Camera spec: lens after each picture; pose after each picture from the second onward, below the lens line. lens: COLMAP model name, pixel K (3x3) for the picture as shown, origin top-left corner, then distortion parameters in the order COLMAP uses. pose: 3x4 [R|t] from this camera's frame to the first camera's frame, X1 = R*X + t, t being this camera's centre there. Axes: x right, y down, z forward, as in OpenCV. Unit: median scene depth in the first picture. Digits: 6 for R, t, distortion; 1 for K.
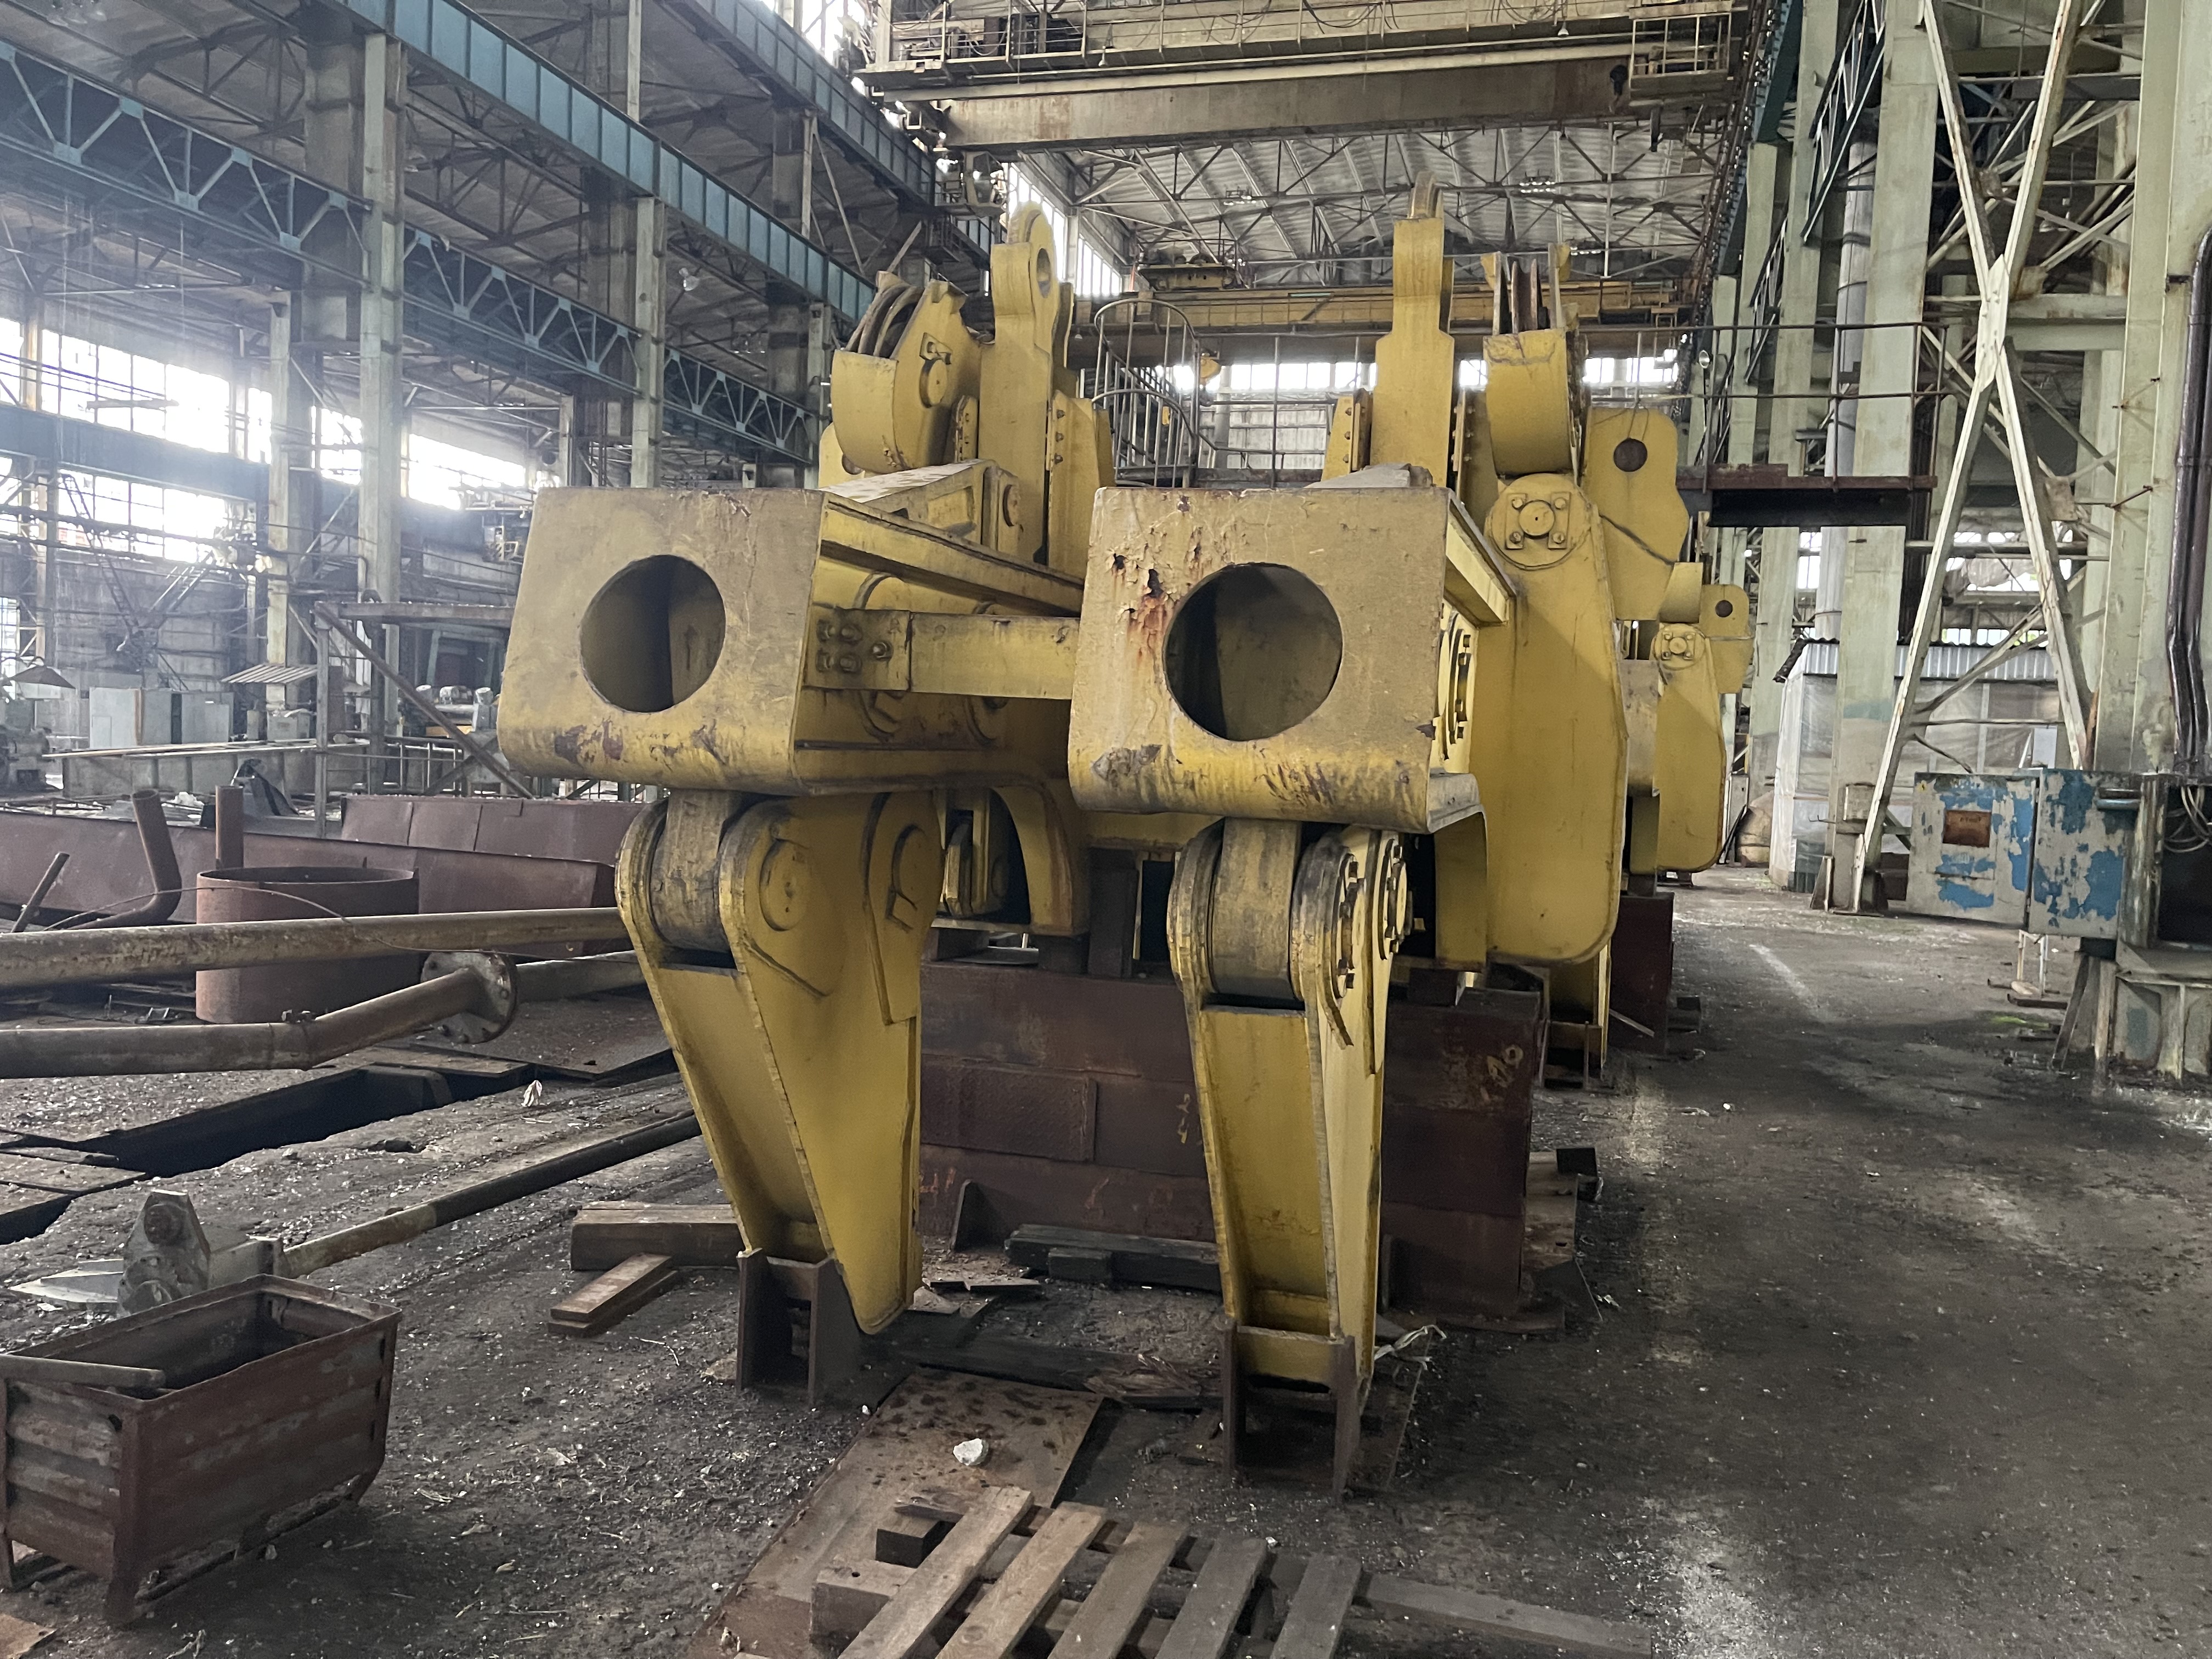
lens RADIAL K [[1691.6, 0, 1106.0], [0, 1691.6, 829.5], [0, 0, 1]] dist [0.073157, -0.109100]
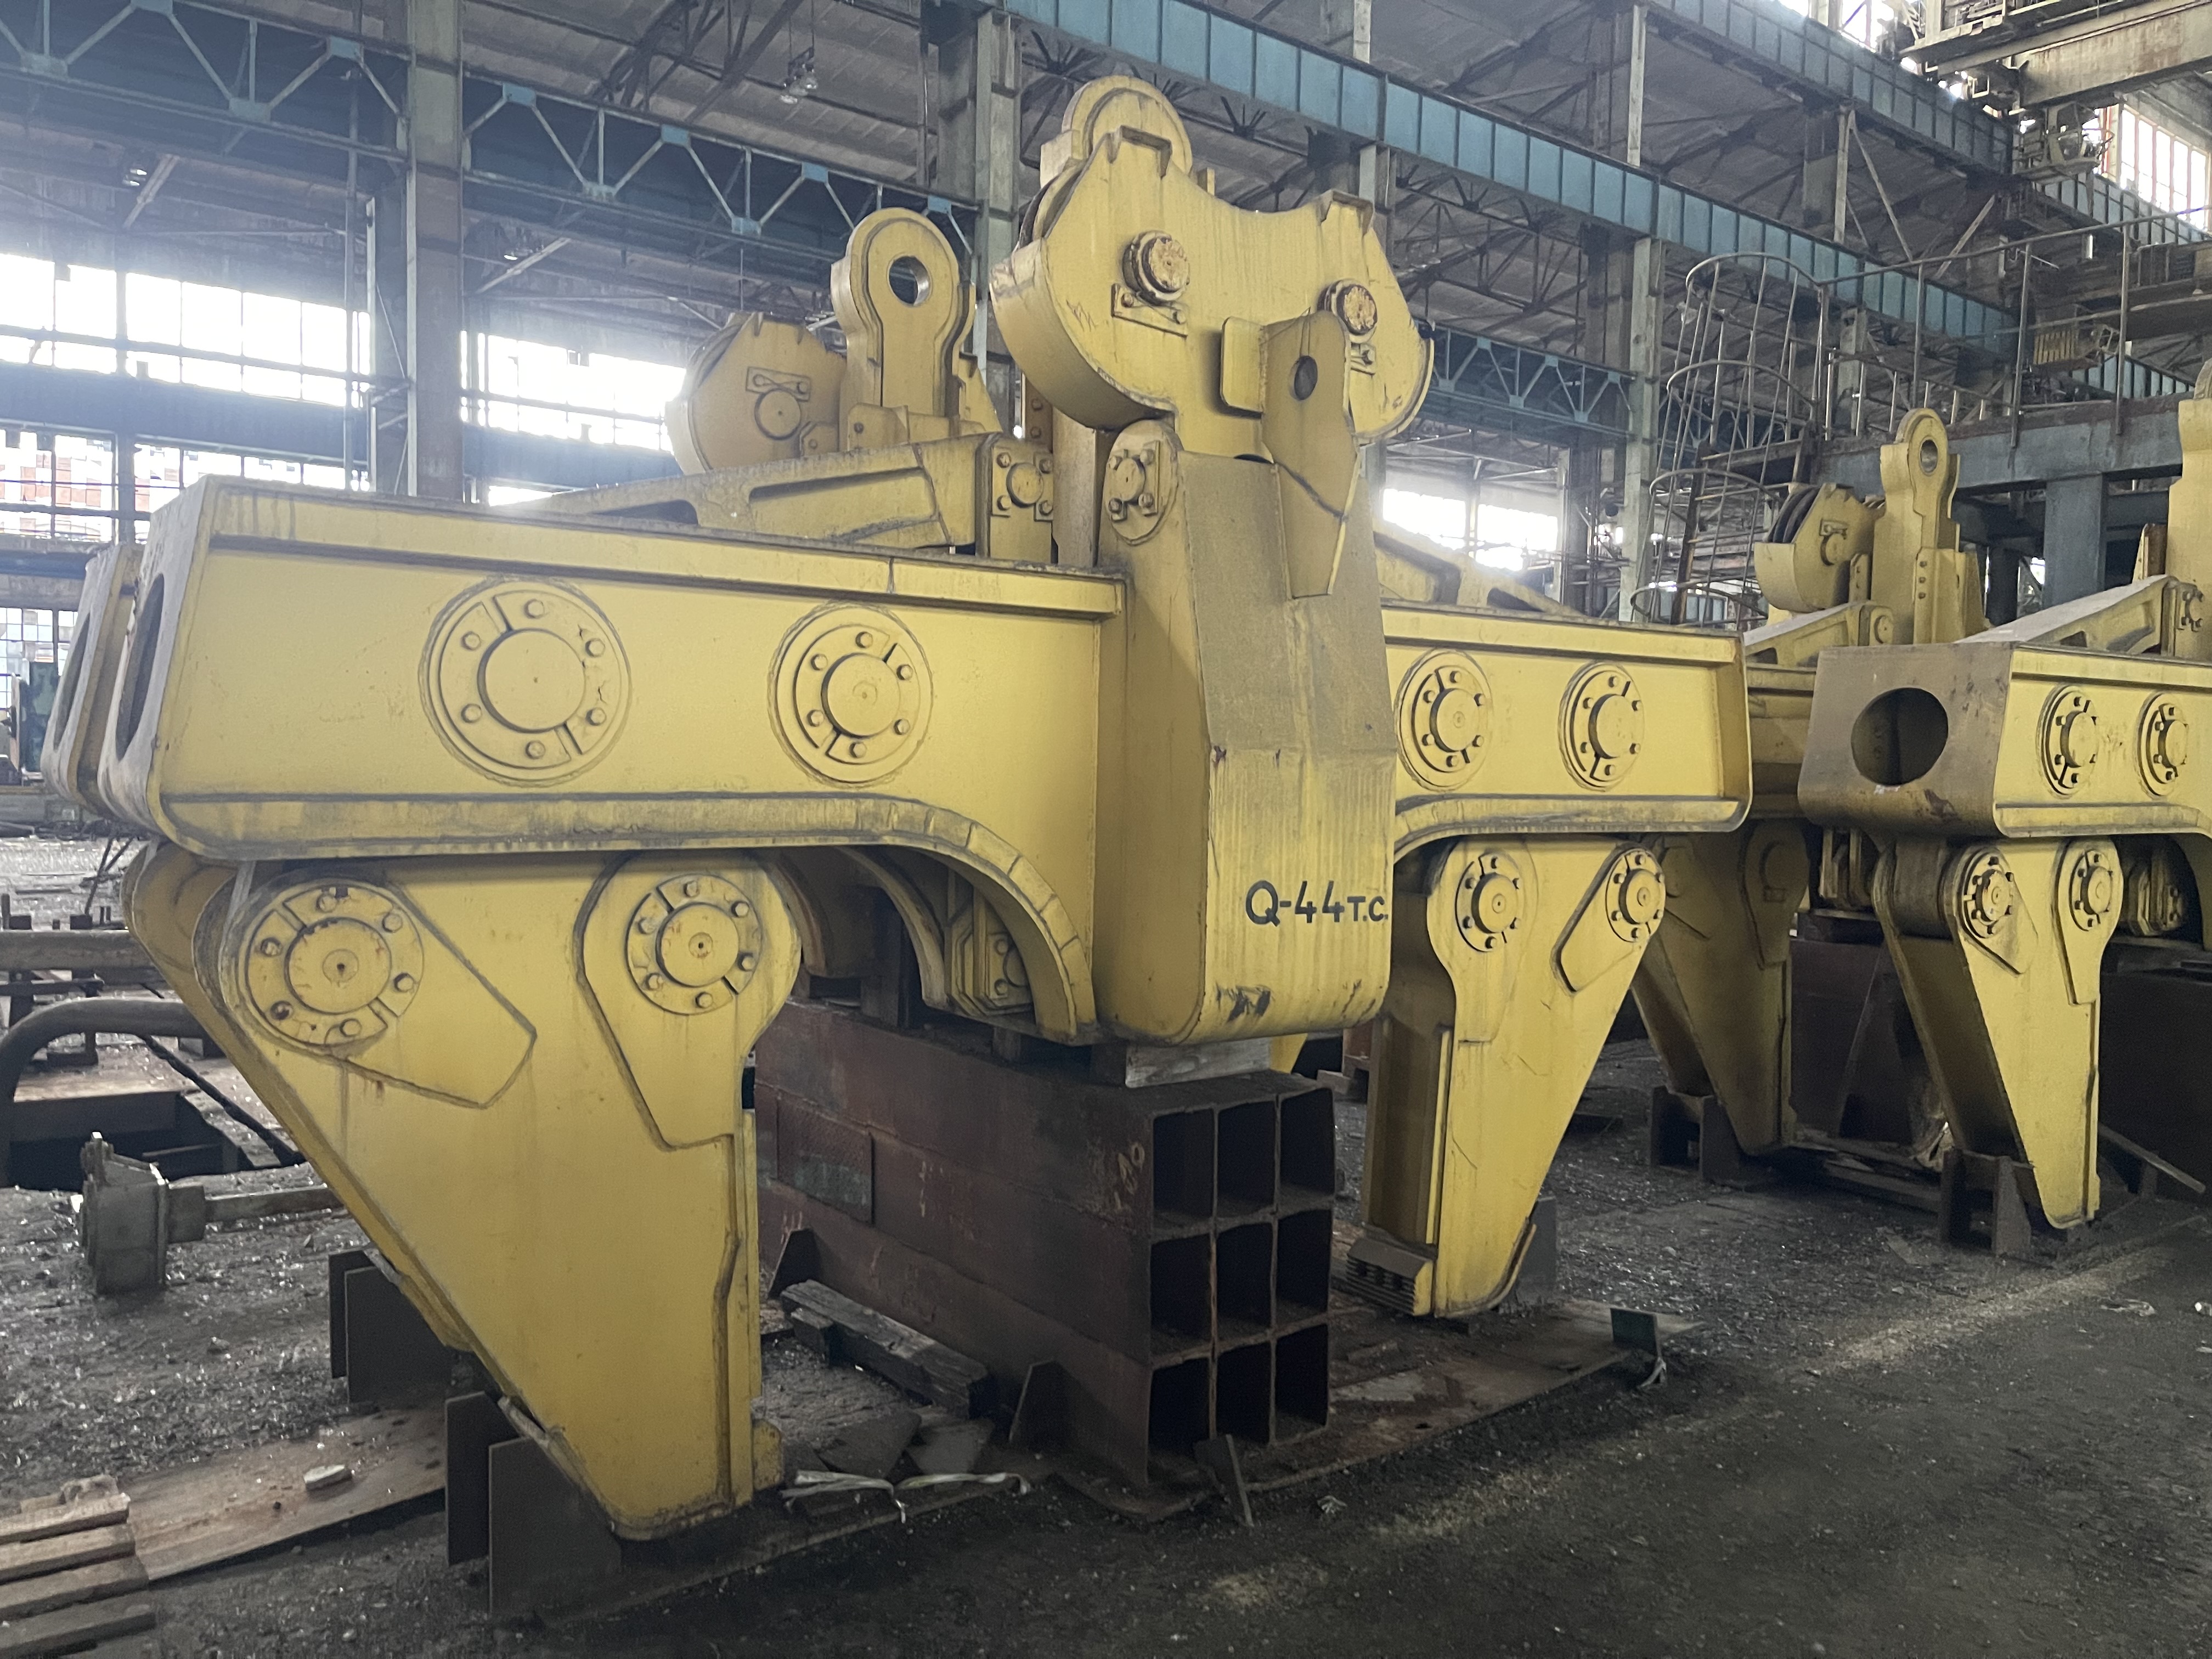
lens RADIAL K [[1663.2, 0, 1094.6], [0, 1663.2, 845.6], [0, 0, 1]] dist [0.066799, -0.096048]
pose [[0.796351, 0.004552, -0.604817, 0.069546], [-0.014757, 0.999820, -0.011905, -0.000559], [0.604654, 0.018406, 0.796275, 0.034929]]
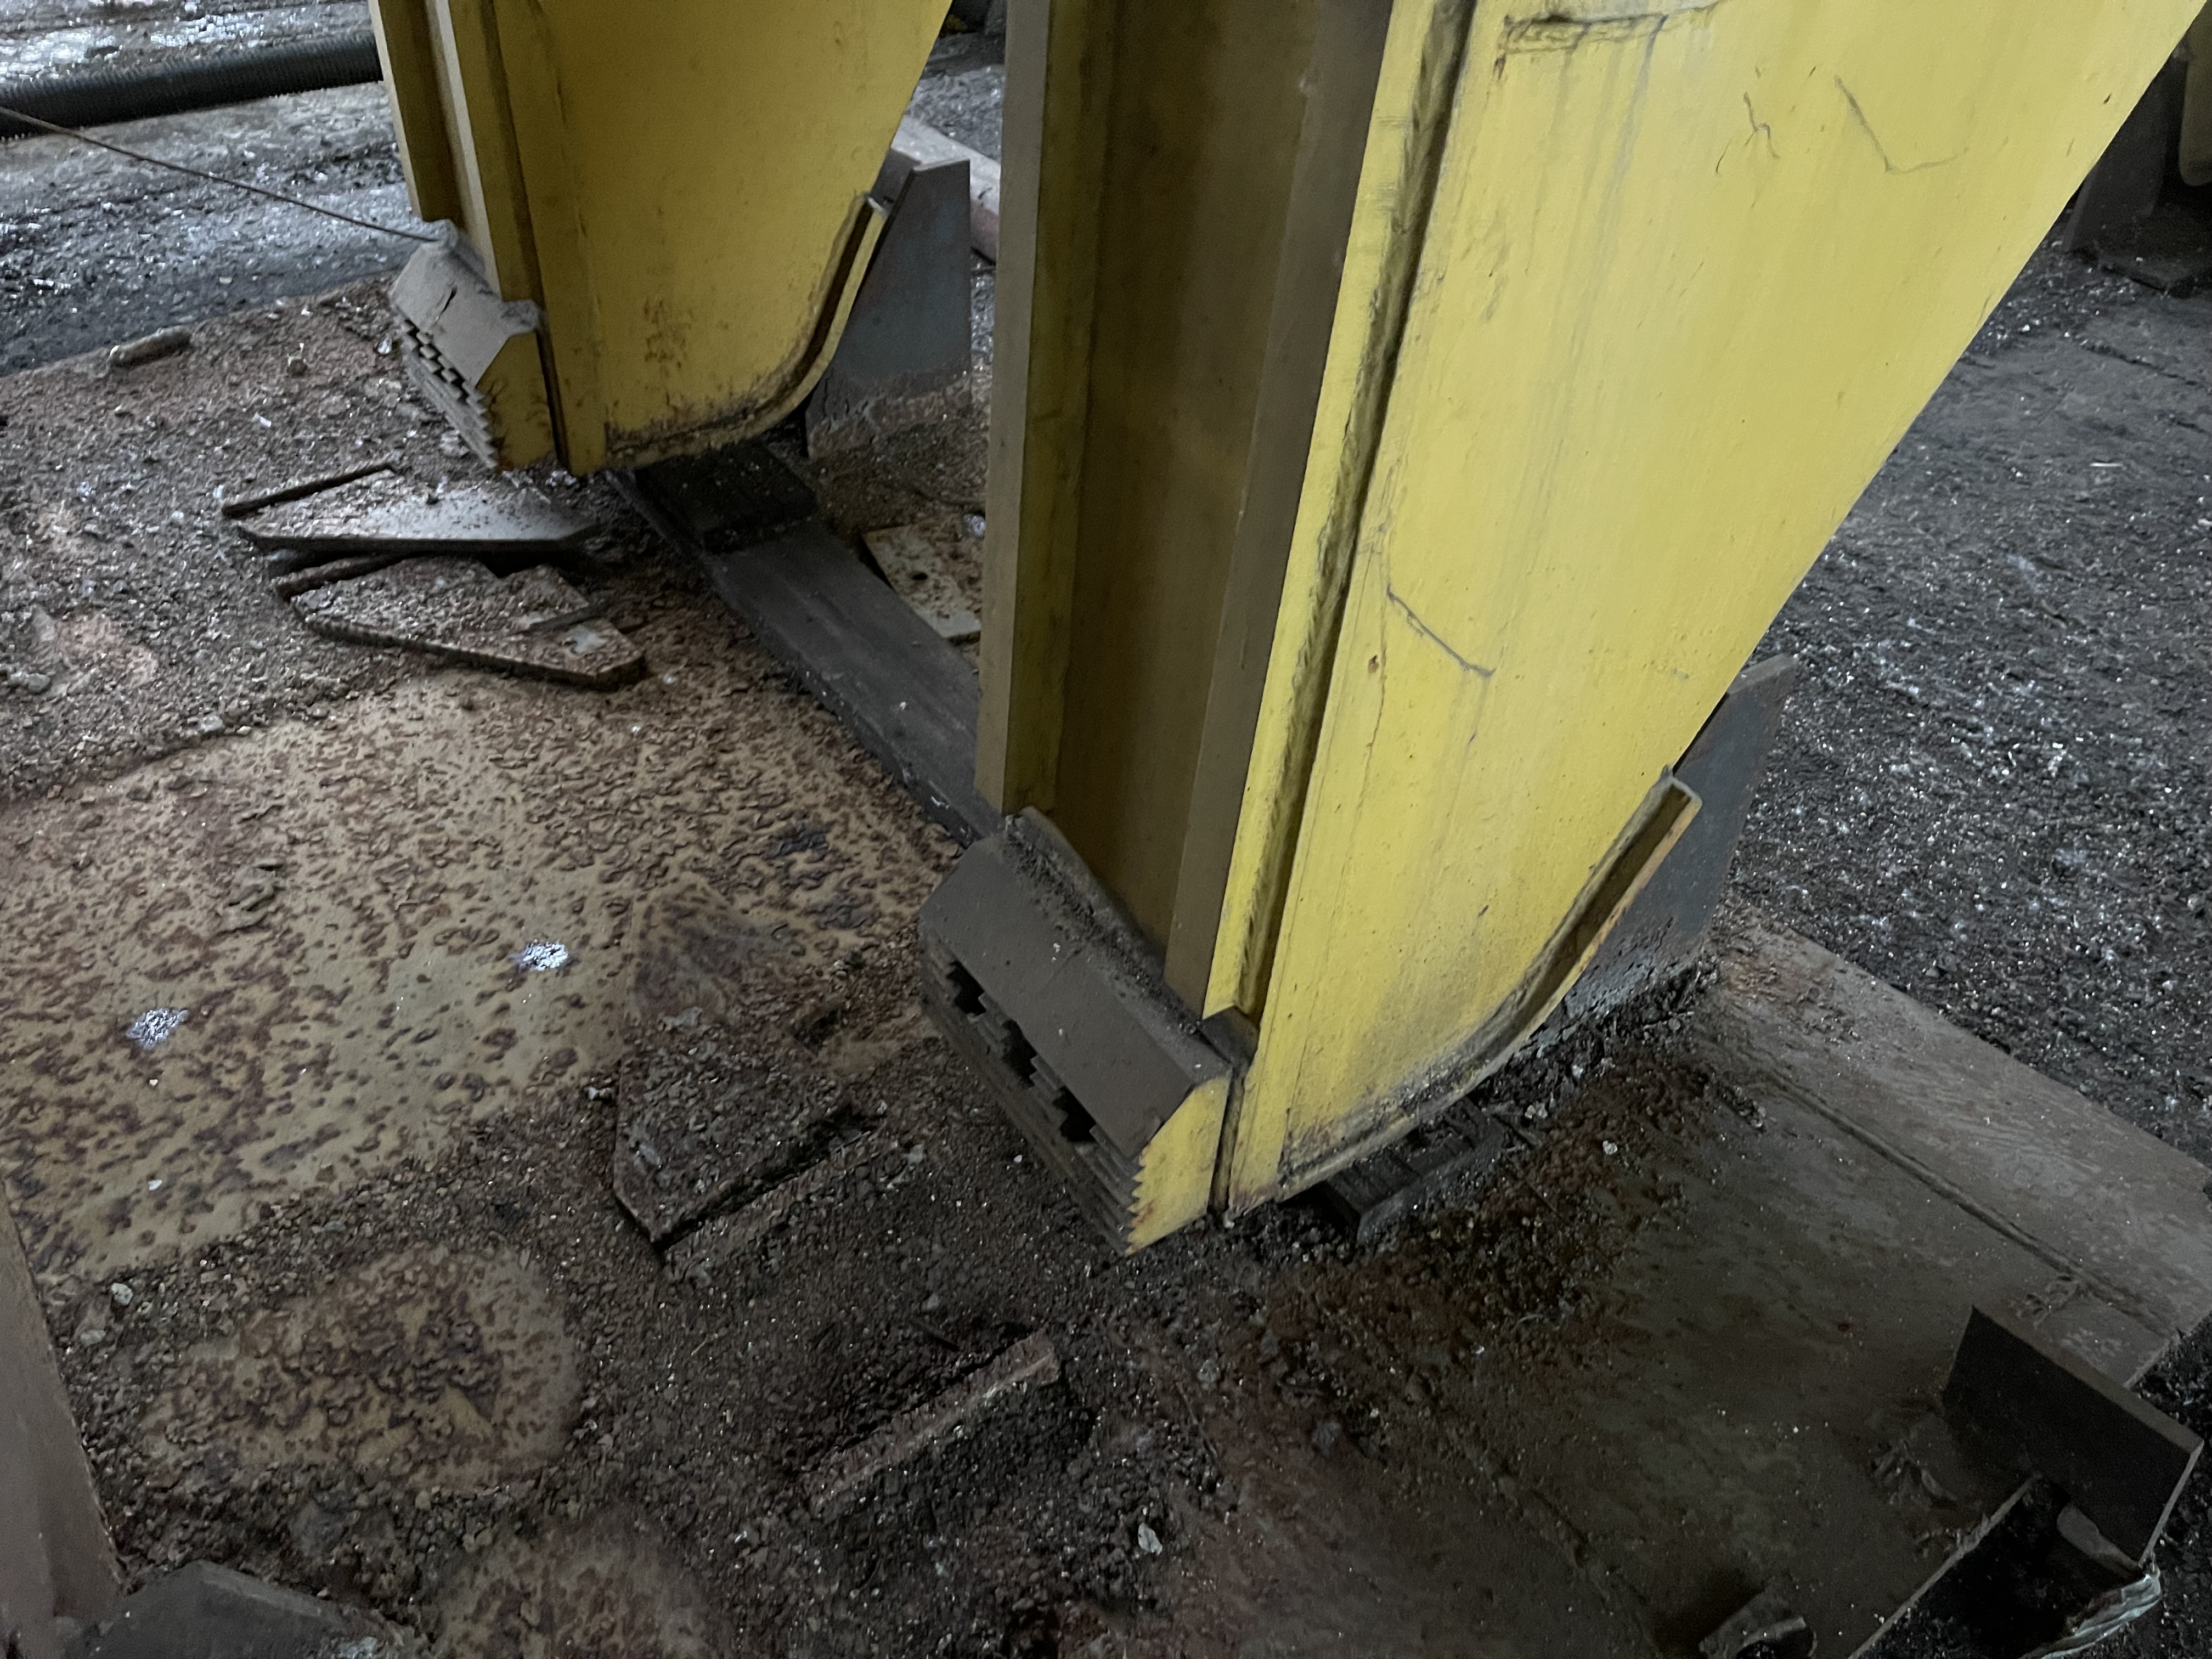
lens RADIAL K [[1668.5, 0, 1090.2], [0, 1668.5, 825.6], [0, 0, 1]] dist [0.075772, -0.106411]
pose [[0.793249, 0.389077, -0.468375, 0.033302], [-0.025605, 0.789853, 0.612762, 0.006243], [0.608359, -0.474080, 0.636512, 0.112836]]
